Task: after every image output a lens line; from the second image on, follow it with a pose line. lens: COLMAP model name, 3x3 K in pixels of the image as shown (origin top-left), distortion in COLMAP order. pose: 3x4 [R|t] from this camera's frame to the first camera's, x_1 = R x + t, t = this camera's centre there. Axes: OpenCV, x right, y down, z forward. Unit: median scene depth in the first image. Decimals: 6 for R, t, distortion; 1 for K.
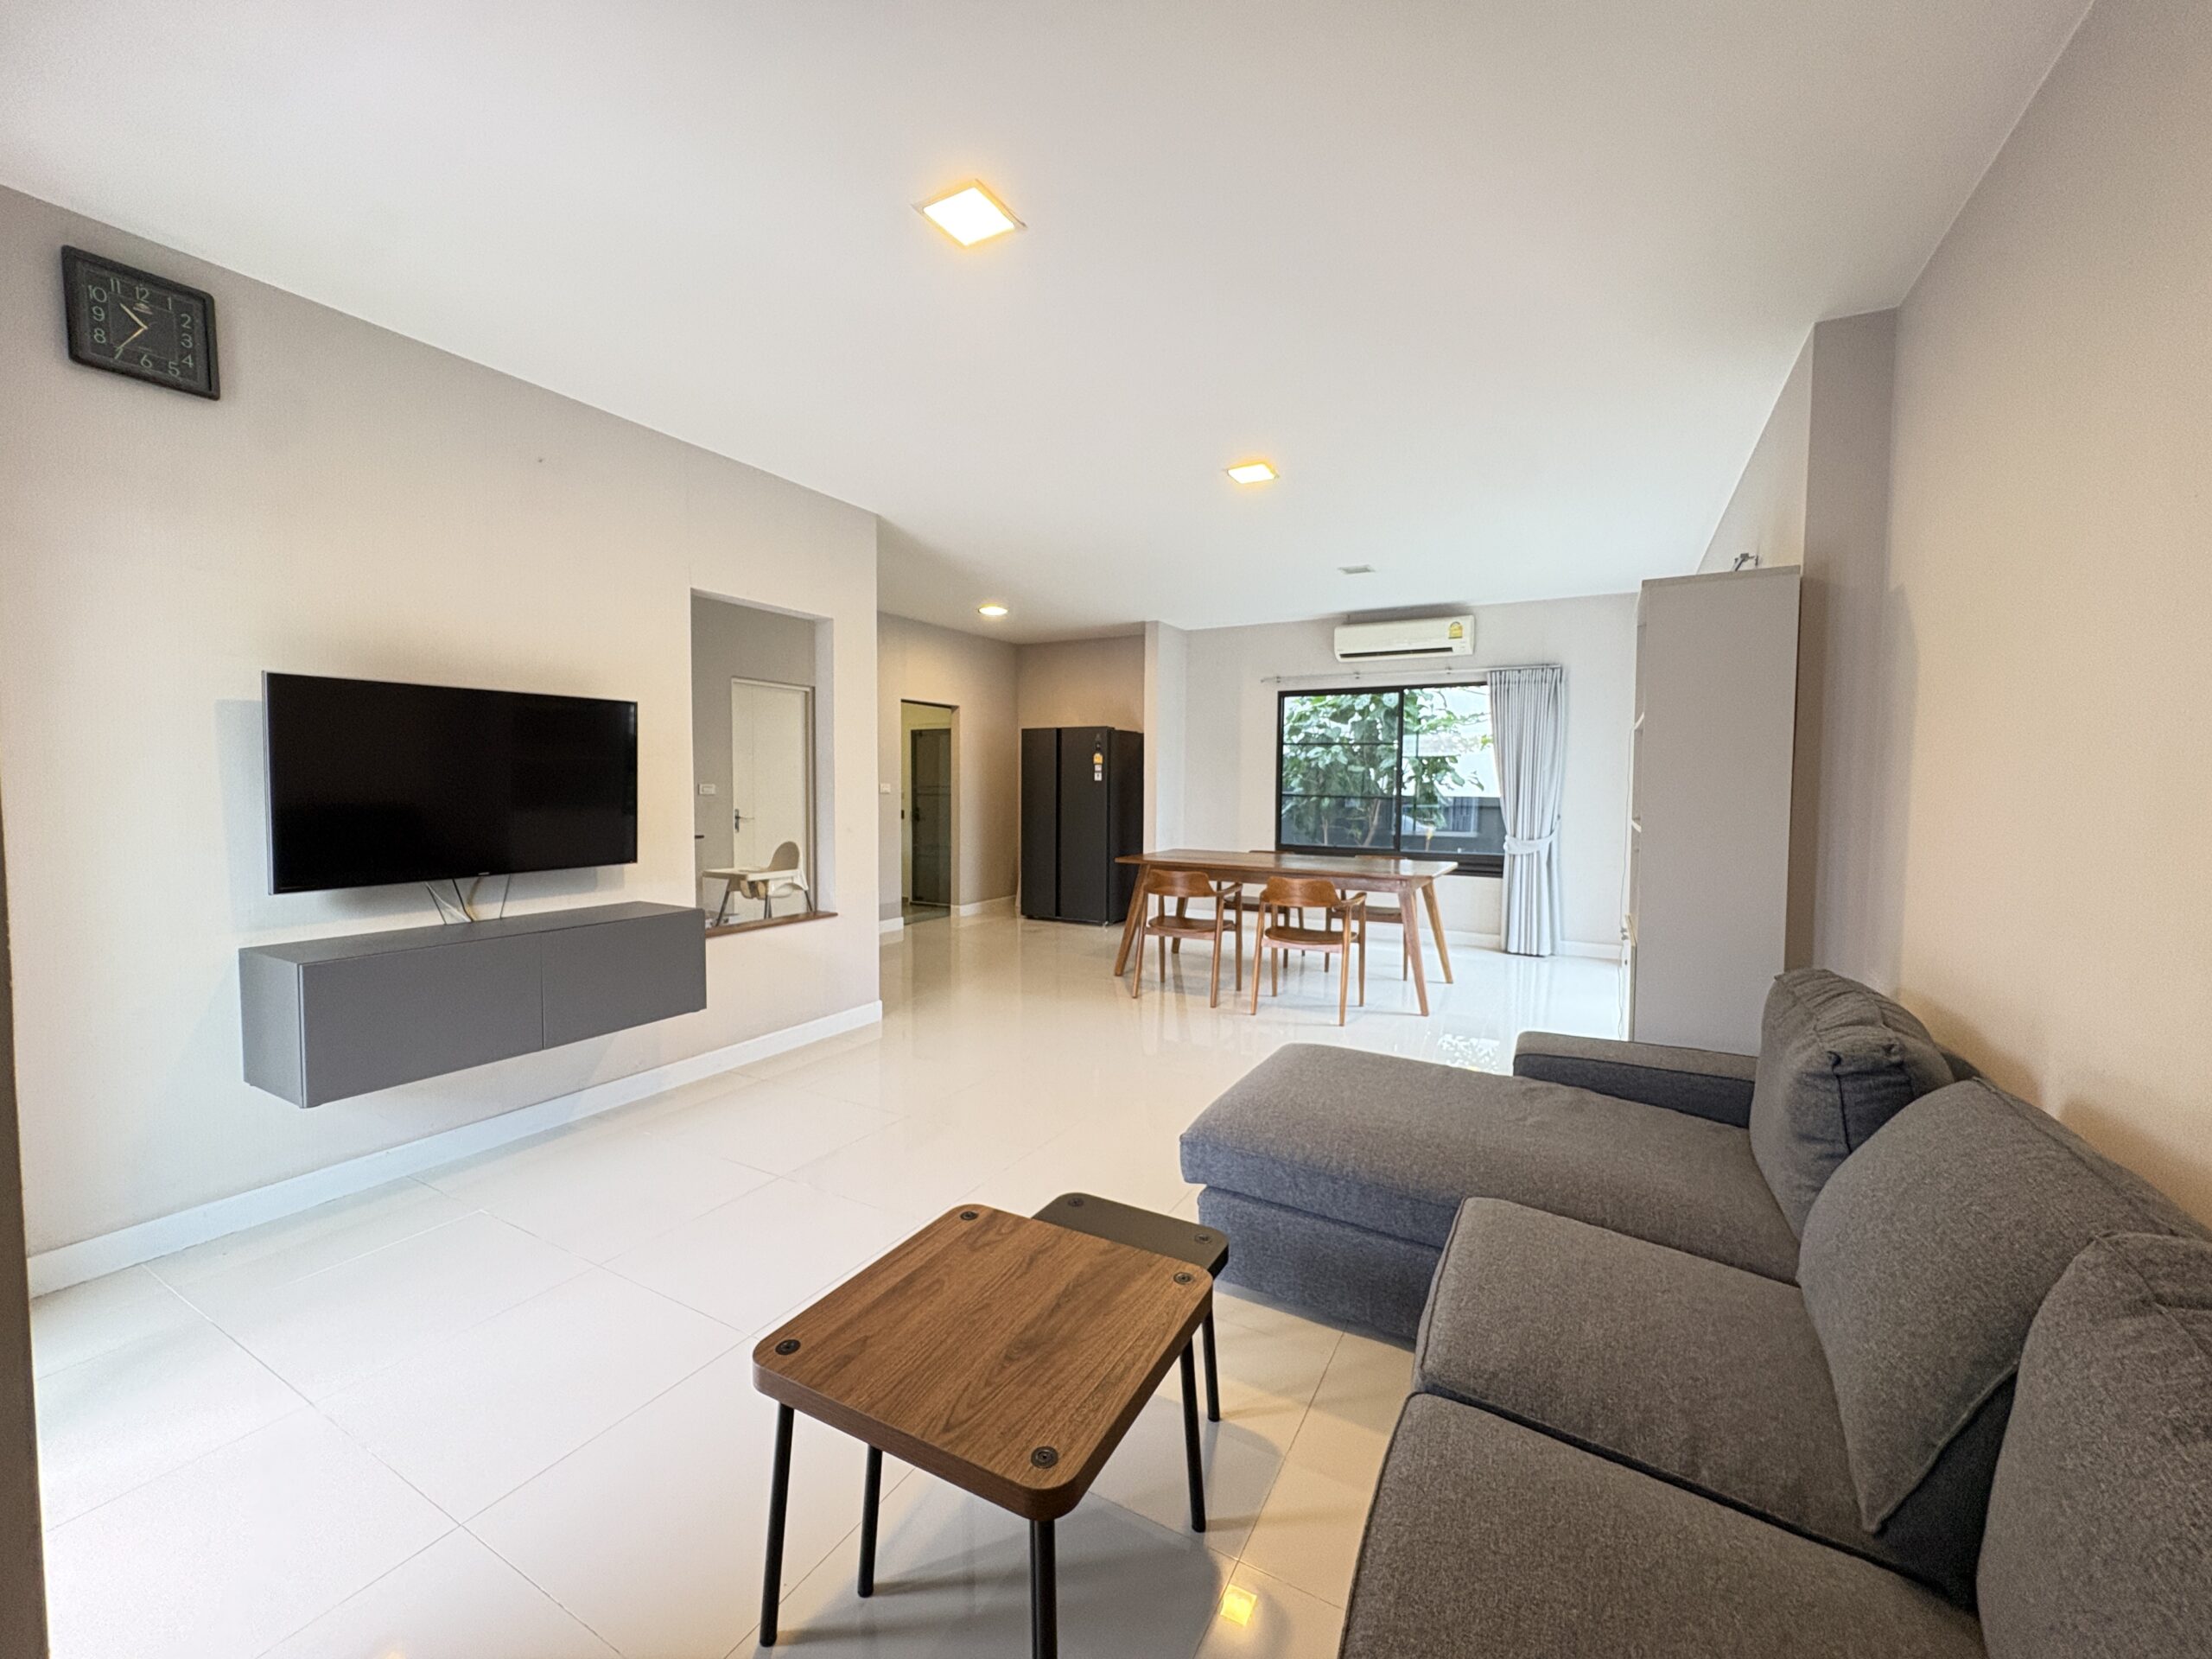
lens RADIAL K [[879.3, 0, 1106.0], [0, 879.3, 829.5], [0, 0, 1]] dist [0.010345, -0.000036]
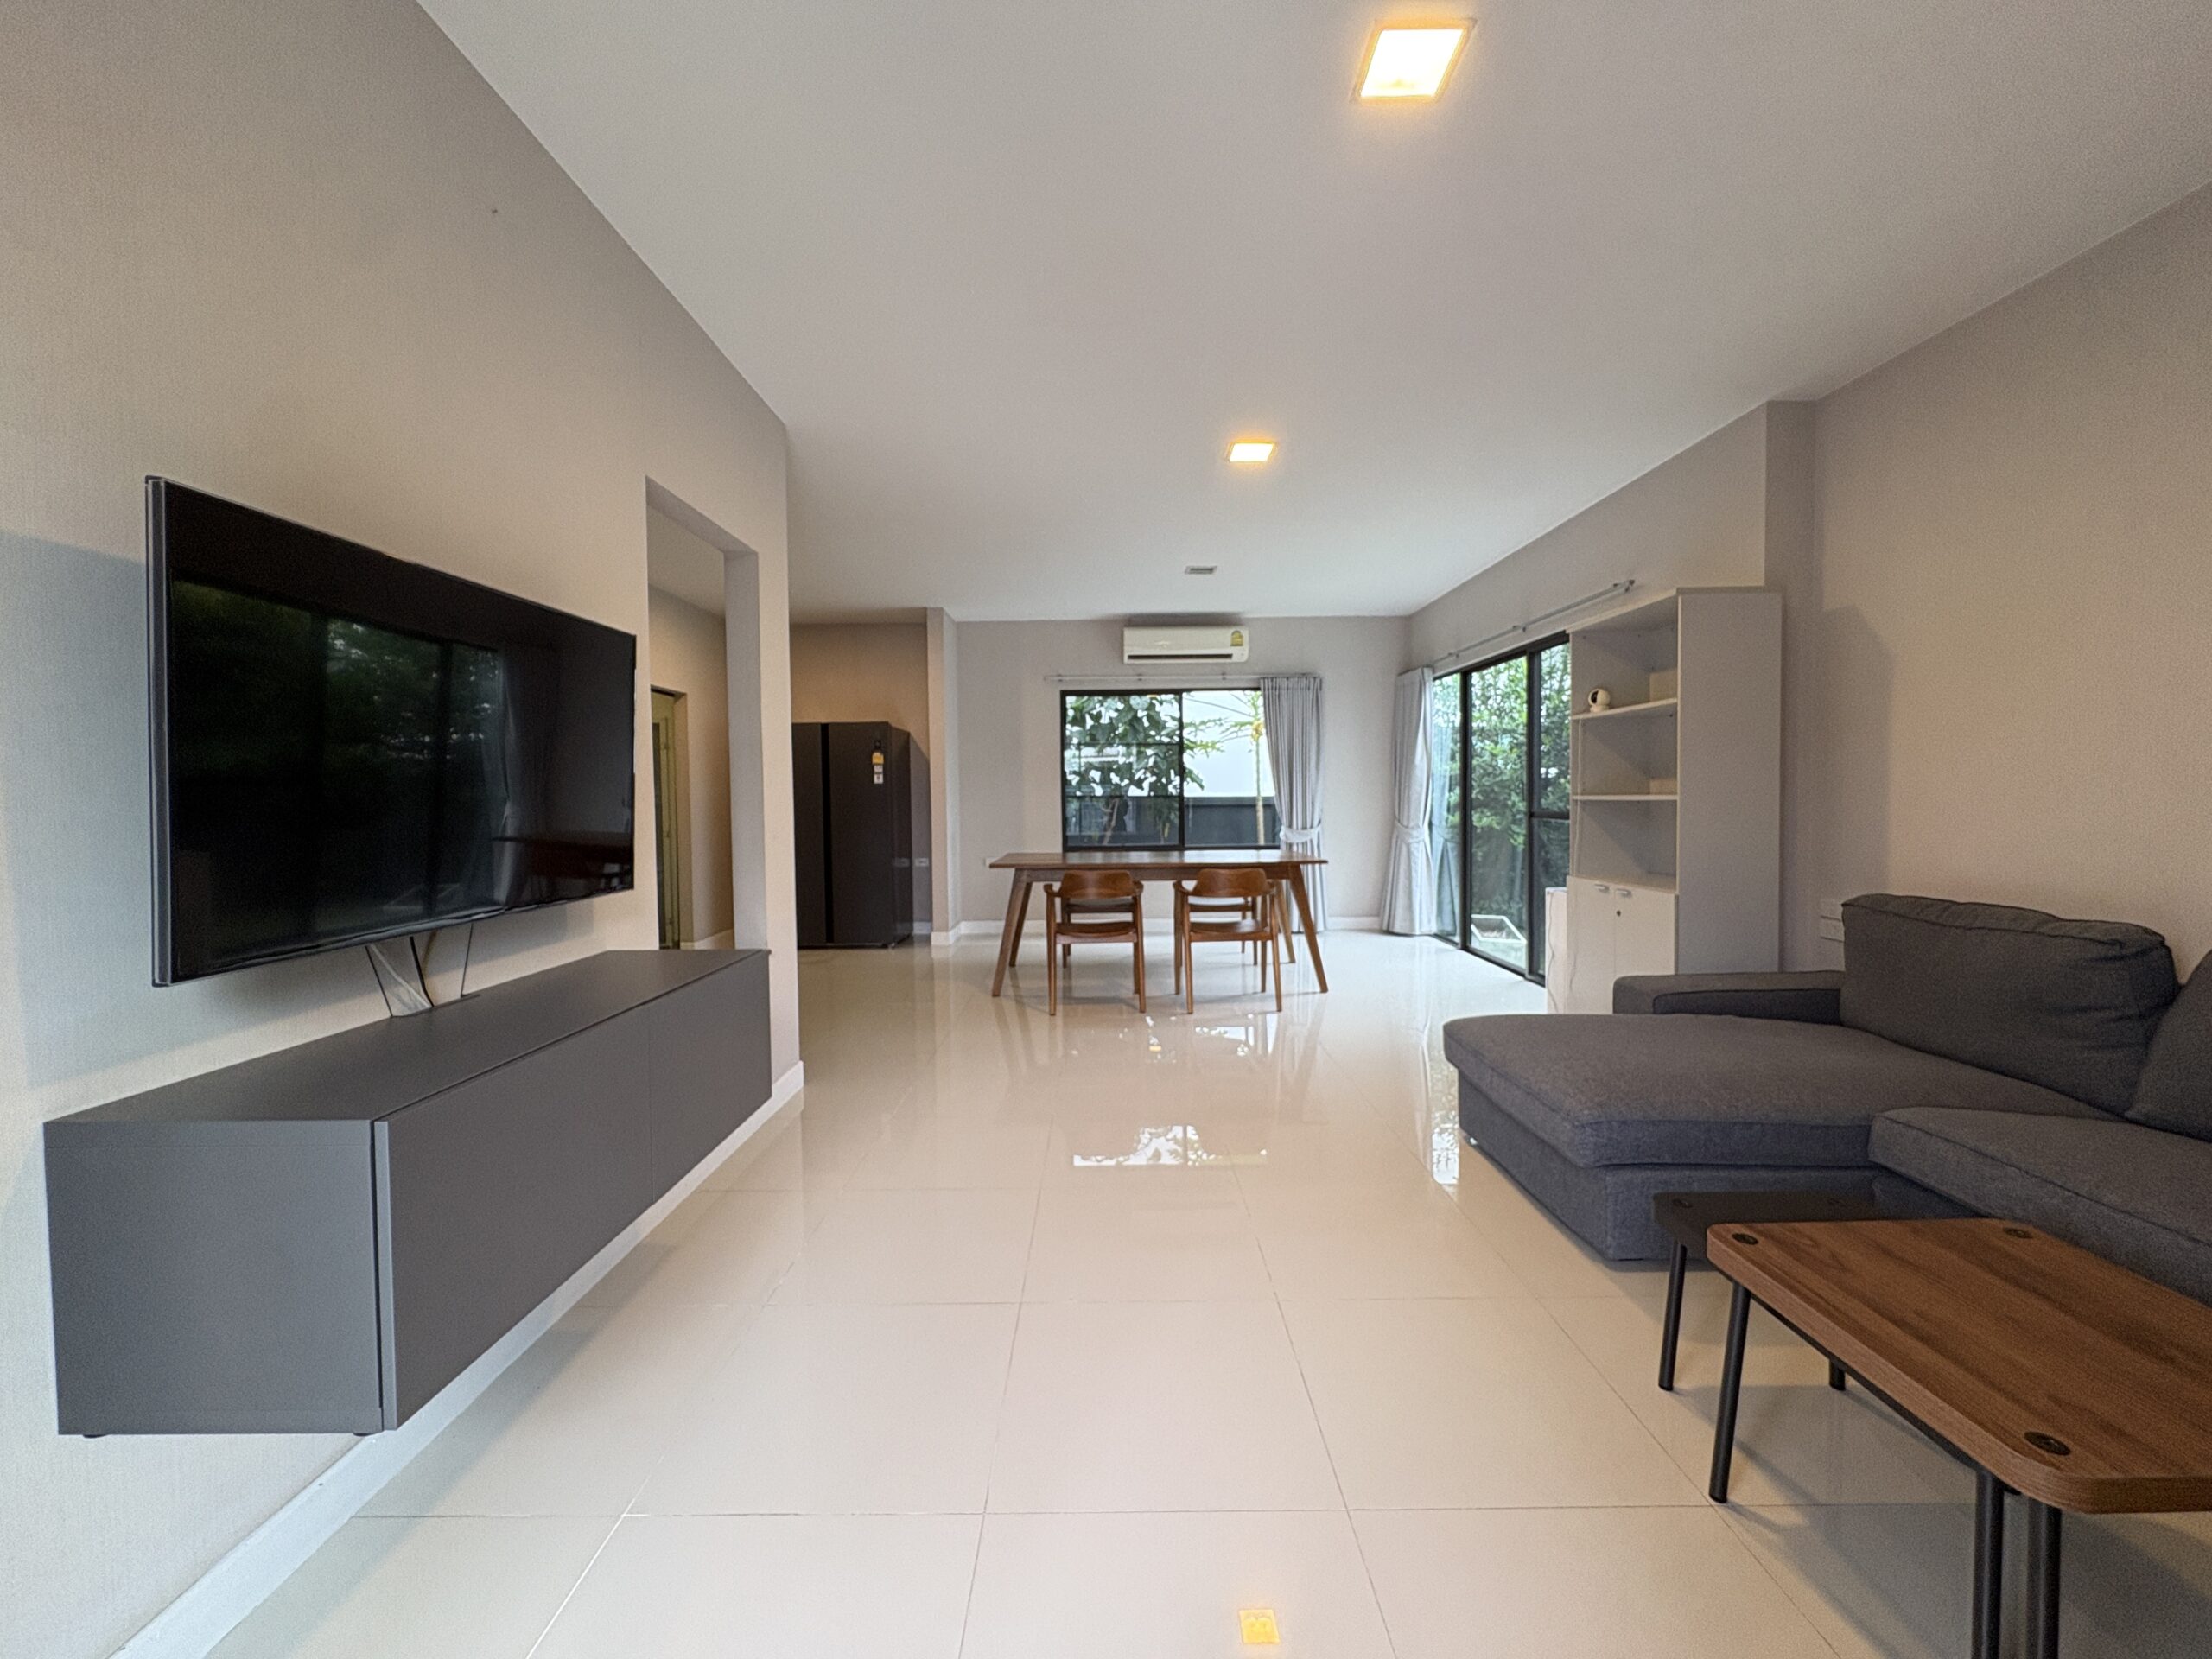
lens RADIAL K [[876.8, 0, 1106.0], [0, 876.8, 829.5], [0, 0, 1]] dist [-0.002017, -0.000296]
pose [[0.875552, -0.037837, 0.481640, -0.274924], [0.046400, 0.998906, -0.005875, 0.007166], [-0.480891, 0.027492, 0.876349, 0.142874]]
